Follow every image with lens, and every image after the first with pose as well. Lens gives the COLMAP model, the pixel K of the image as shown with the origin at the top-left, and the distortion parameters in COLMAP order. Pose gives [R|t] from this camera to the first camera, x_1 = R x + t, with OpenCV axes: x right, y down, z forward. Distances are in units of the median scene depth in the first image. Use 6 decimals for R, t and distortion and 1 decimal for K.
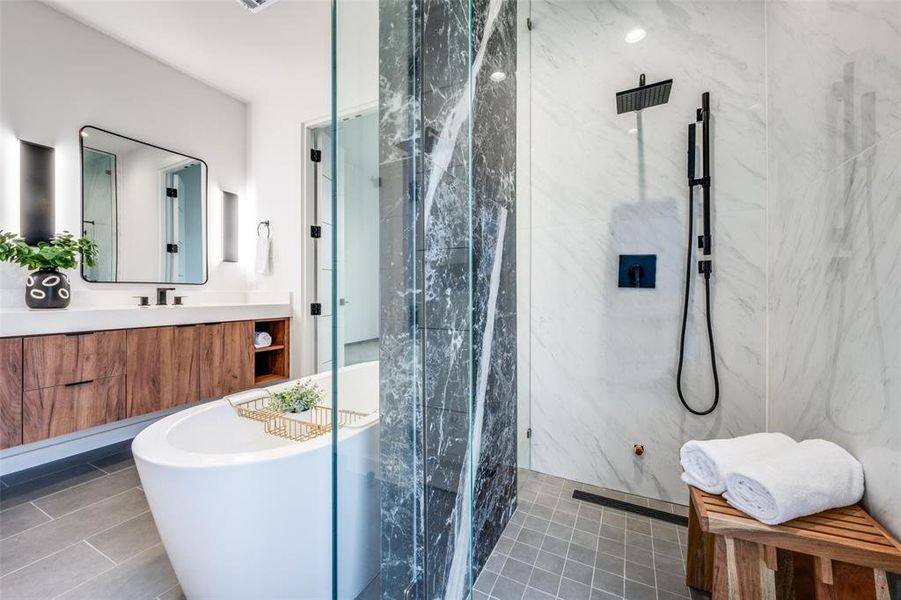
lens RADIAL K [[354.9, 0, 458.6], [0, 354.9, 292.7], [0, 0, 1]] dist [-0.001397, 0.000129]
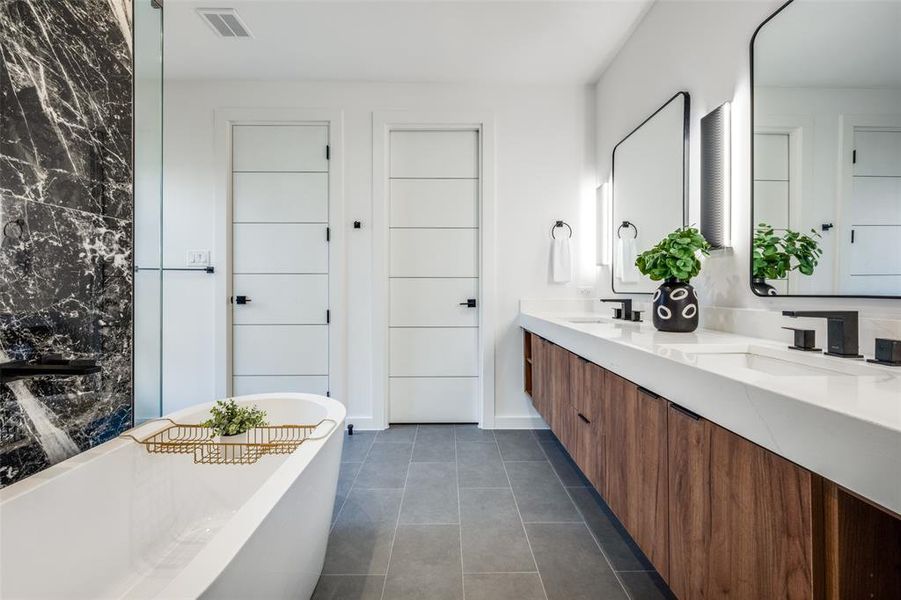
lens RADIAL K [[354.9, 0, 458.6], [0, 354.9, 292.7], [0, 0, 1]] dist [-0.001397, 0.000129]
pose [[-0.886660, -0.000674, -0.462421, -0.333821], [-0.006502, 0.999918, 0.011010, -0.038546], [0.462376, 0.012768, -0.886592, 1.273268]]
